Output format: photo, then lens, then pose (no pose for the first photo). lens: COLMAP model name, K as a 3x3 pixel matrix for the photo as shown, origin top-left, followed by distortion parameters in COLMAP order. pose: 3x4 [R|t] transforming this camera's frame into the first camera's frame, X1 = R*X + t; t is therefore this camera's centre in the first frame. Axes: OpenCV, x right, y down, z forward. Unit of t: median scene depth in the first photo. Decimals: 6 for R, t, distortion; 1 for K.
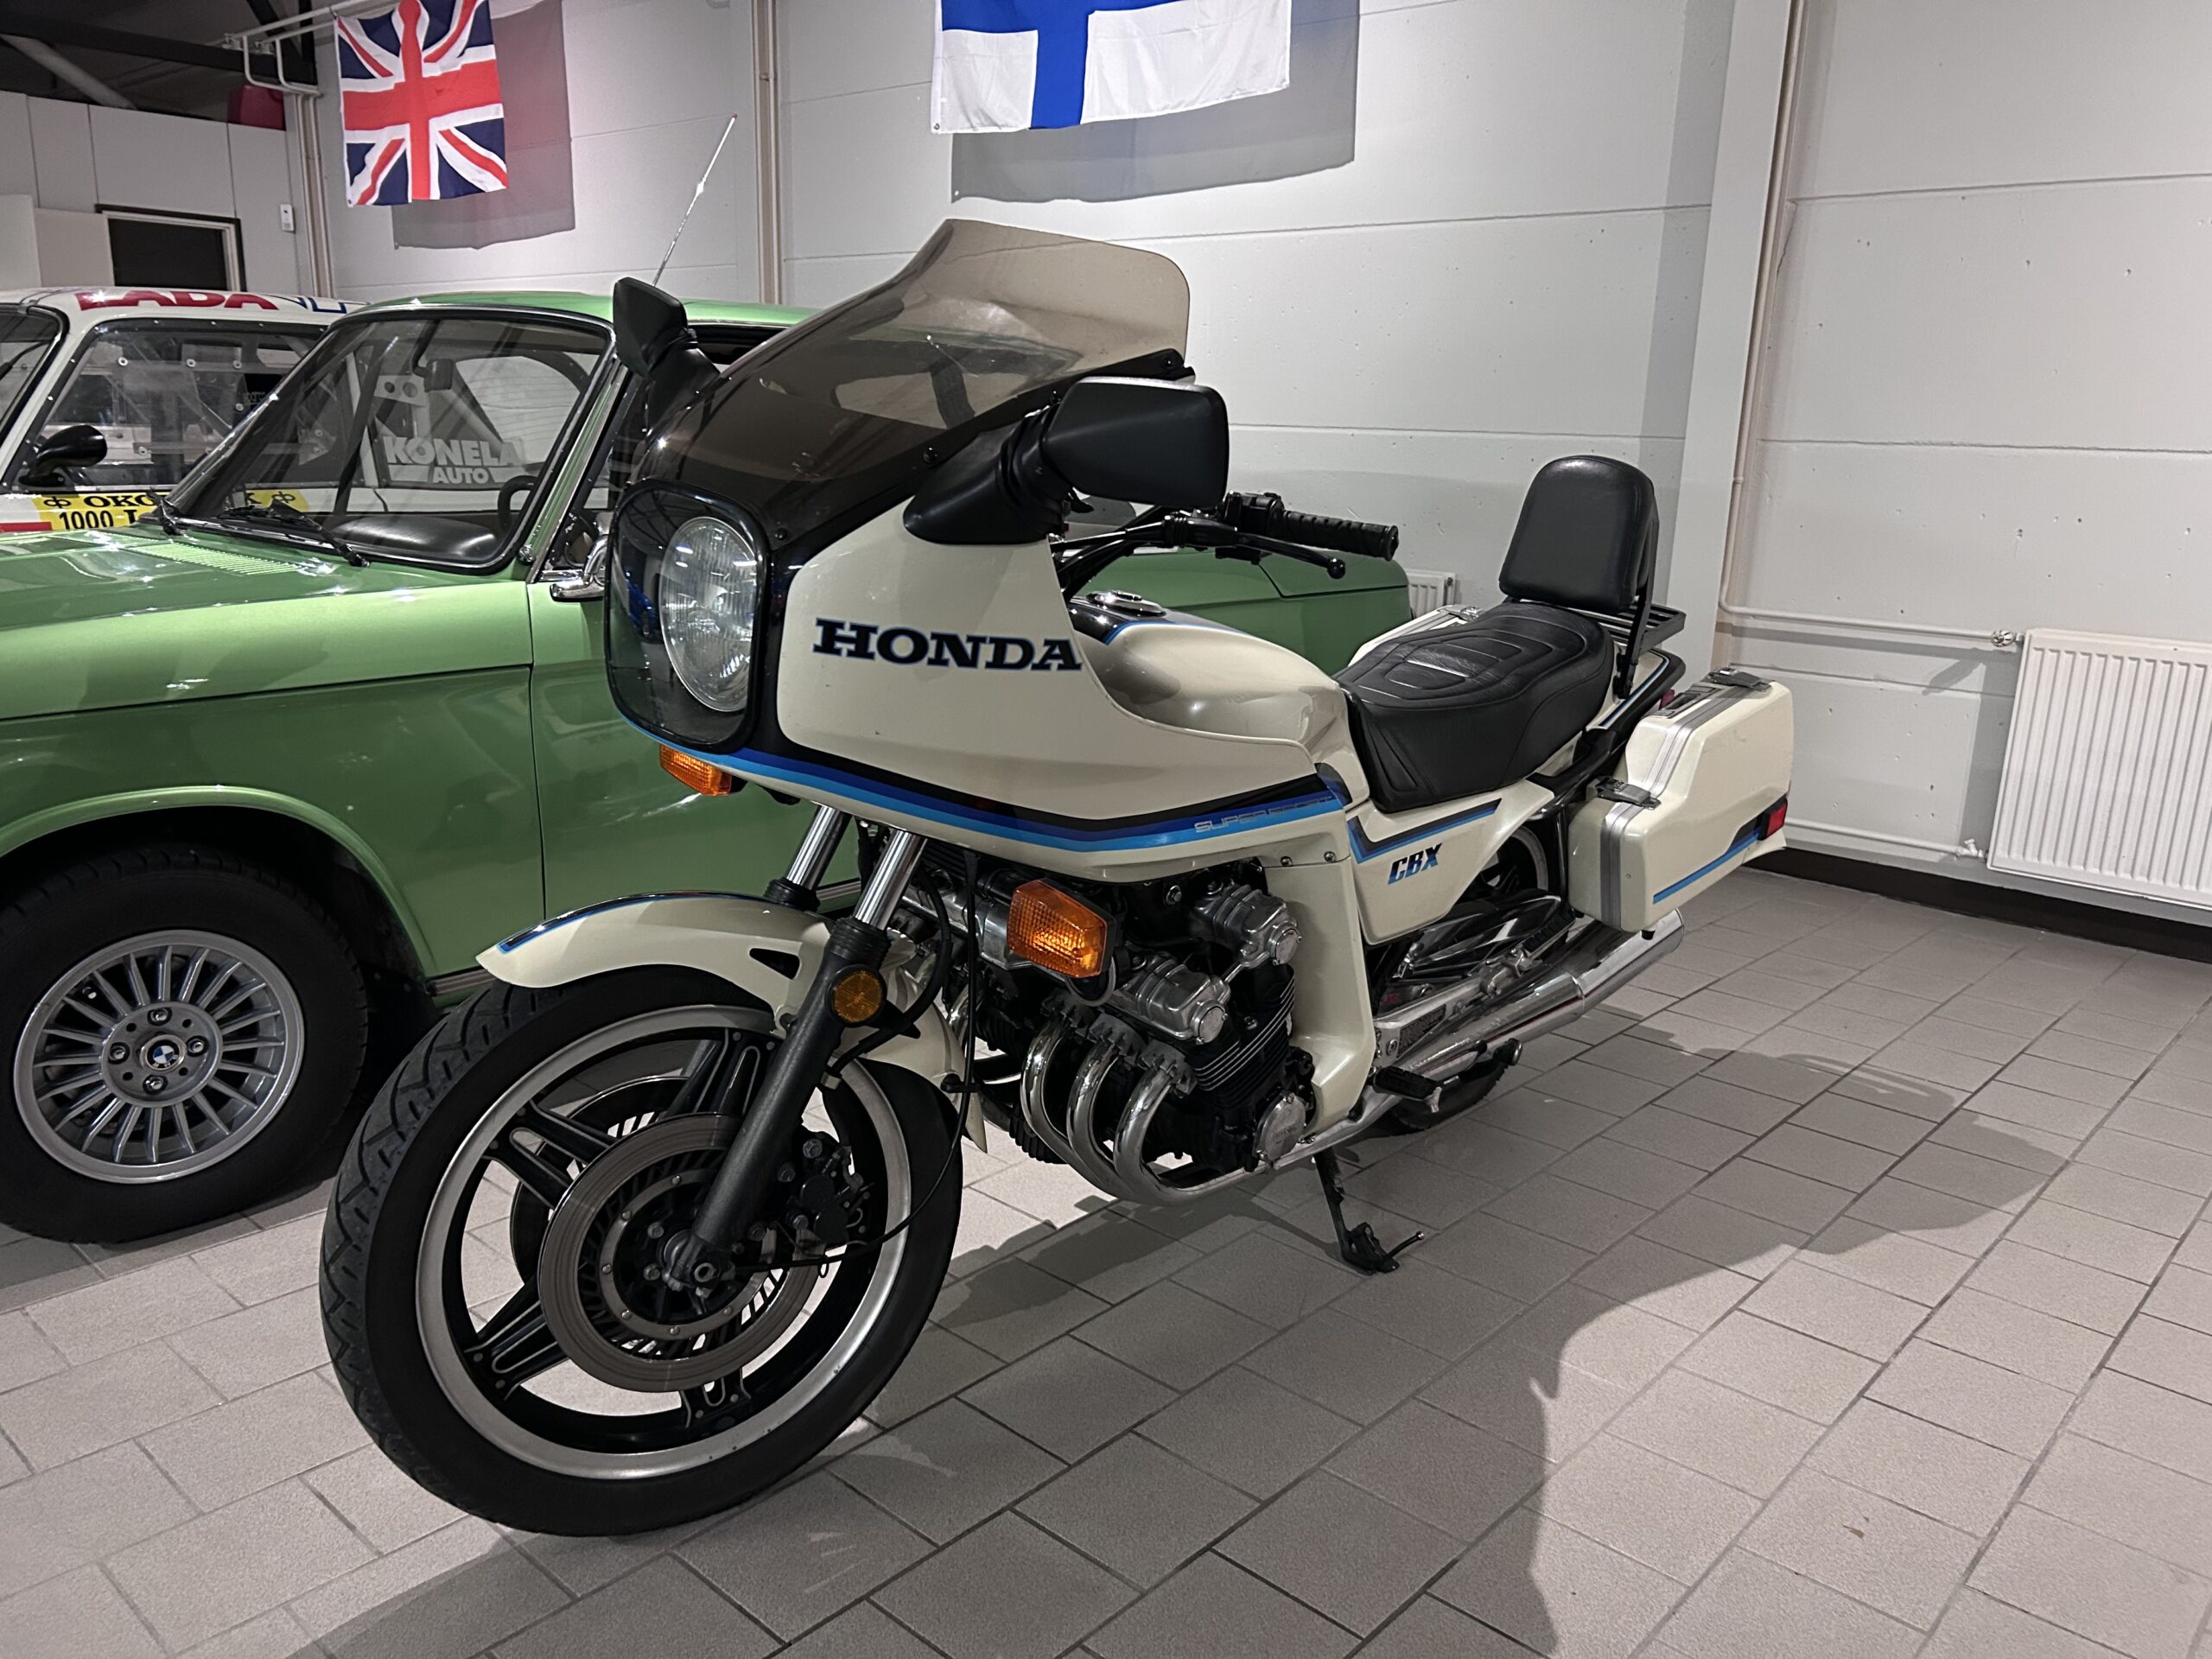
lens RADIAL K [[1664.2, 0, 1164.4], [0, 1664.2, 845.1], [0, 0, 1]] dist [0.043293, -0.047572]
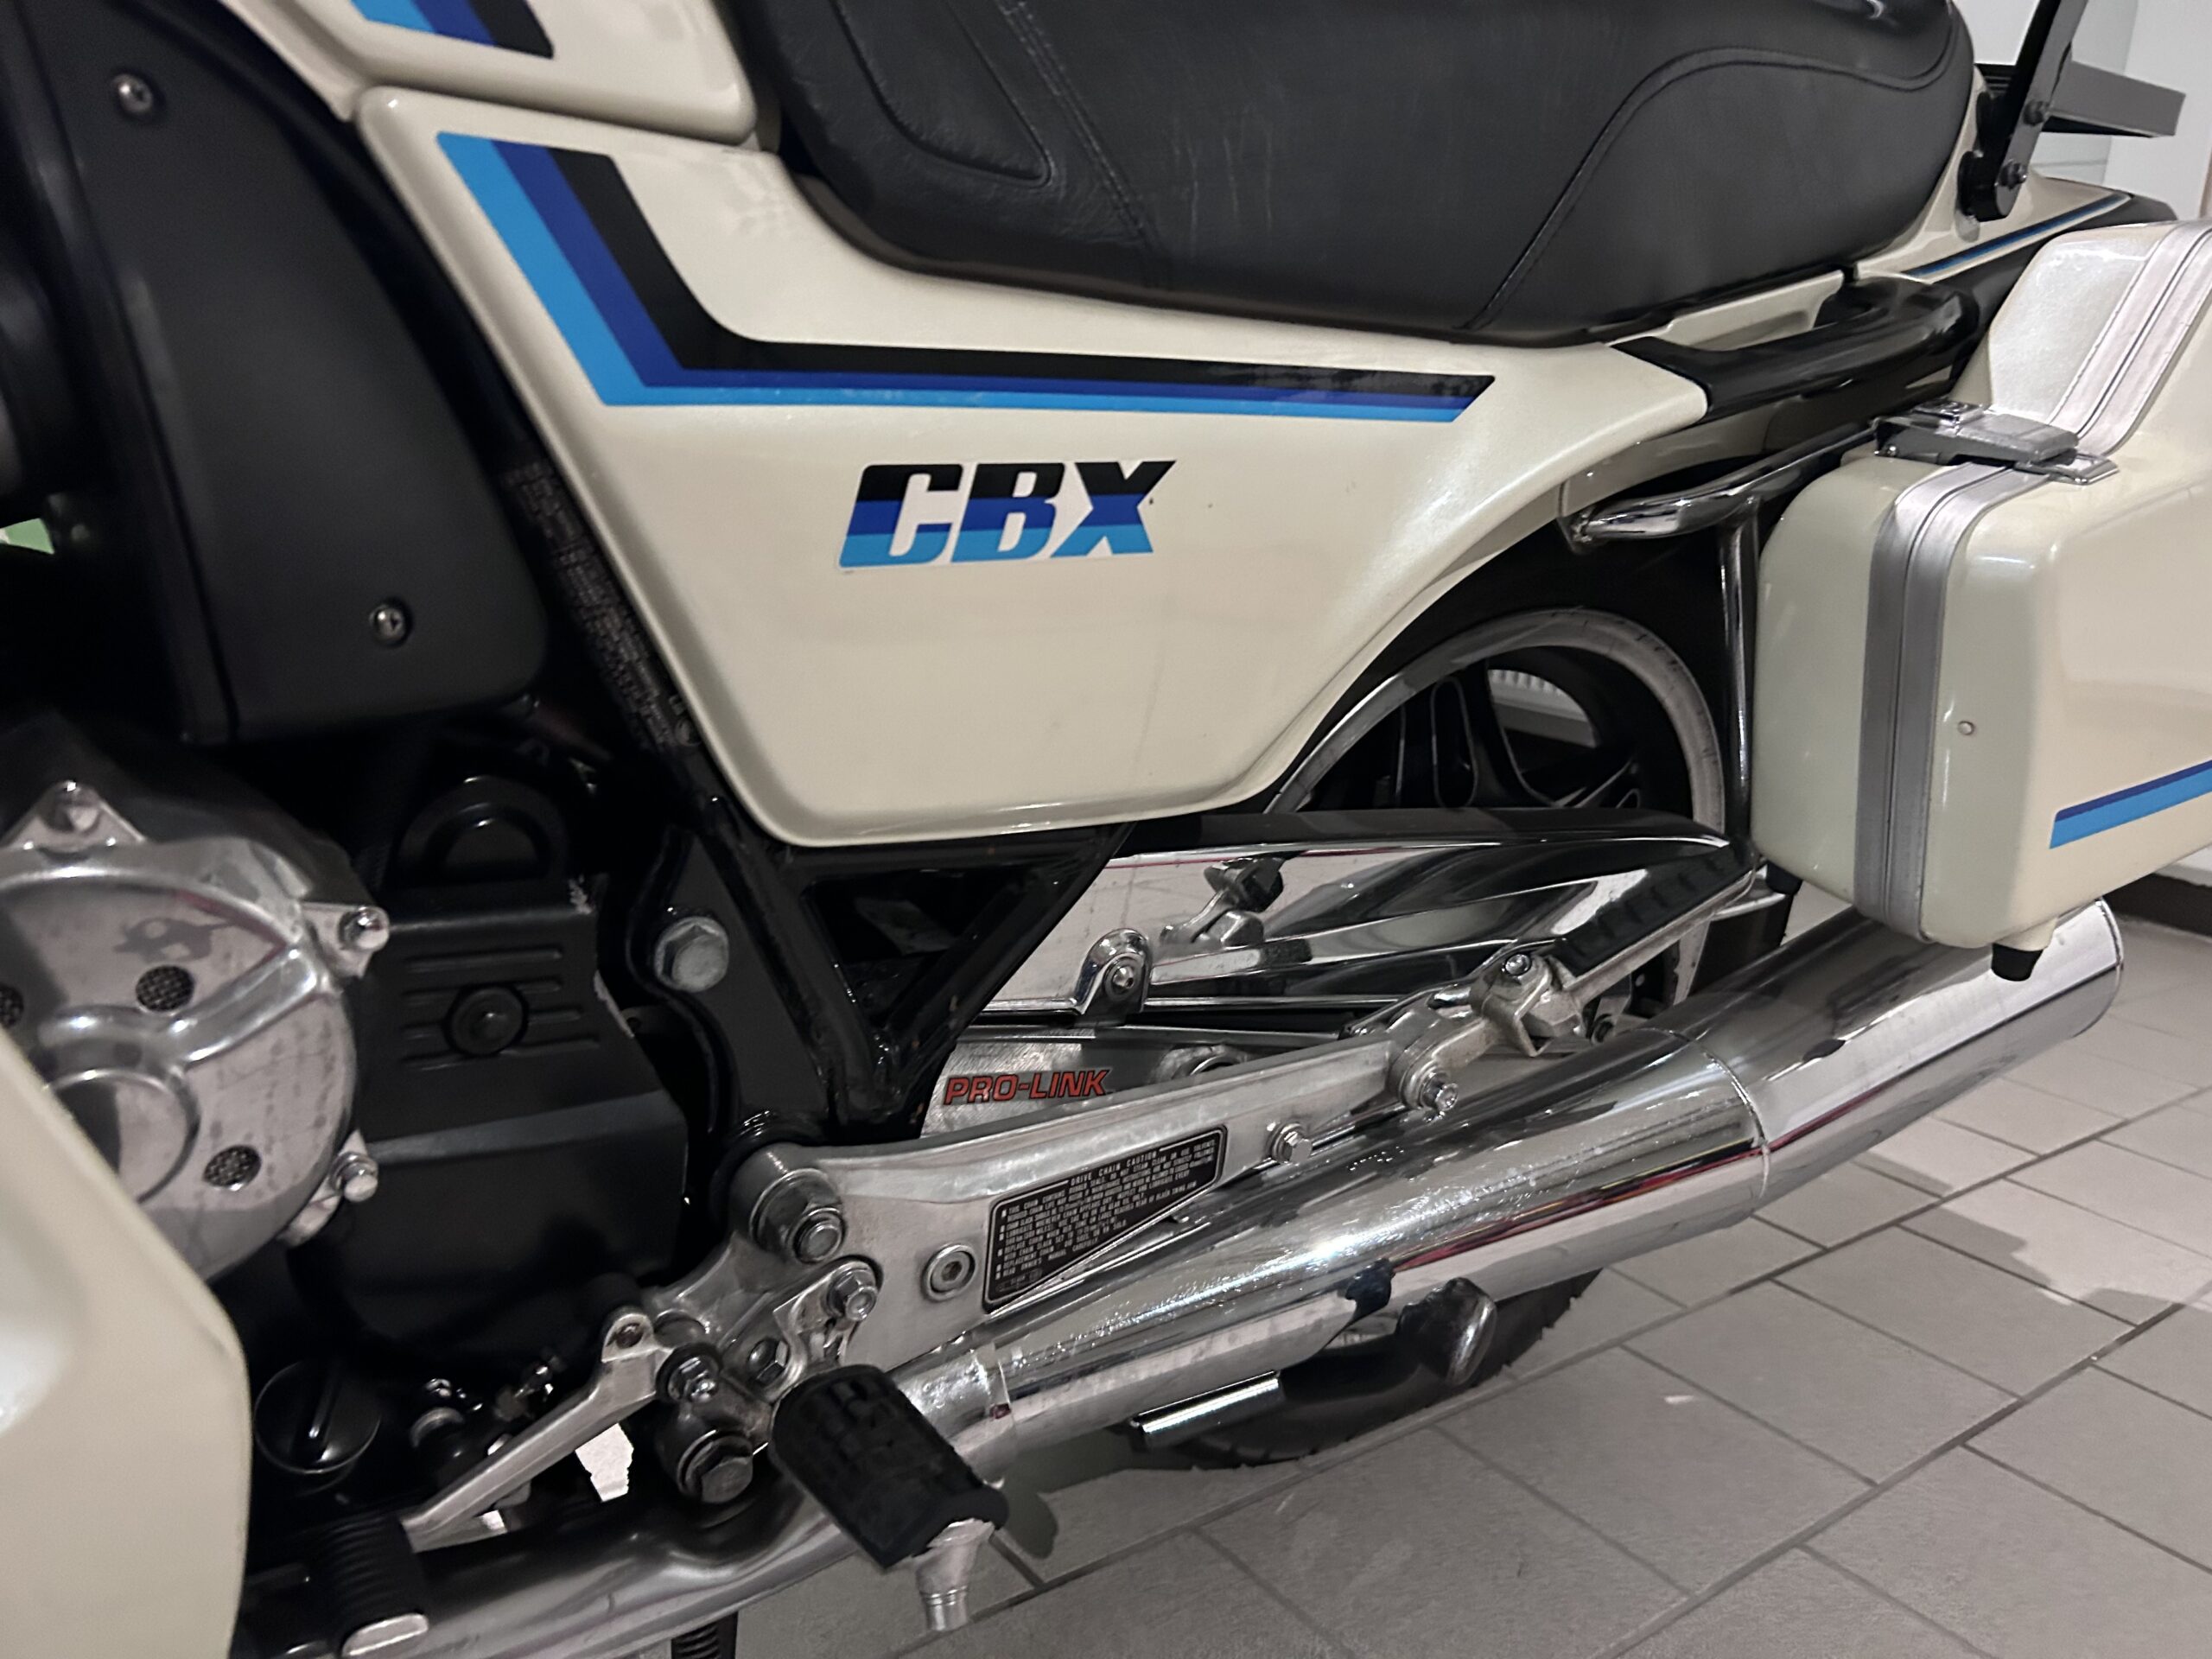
lens RADIAL K [[1664.2, 0, 1164.4], [0, 1664.2, 845.1], [0, 0, 1]] dist [0.043293, -0.047572]
pose [[0.984237, 0.085201, -0.154980, 0.199362], [-0.089761, 0.995706, -0.022656, 0.057295], [0.152384, 0.036210, 0.987658, 0.734710]]
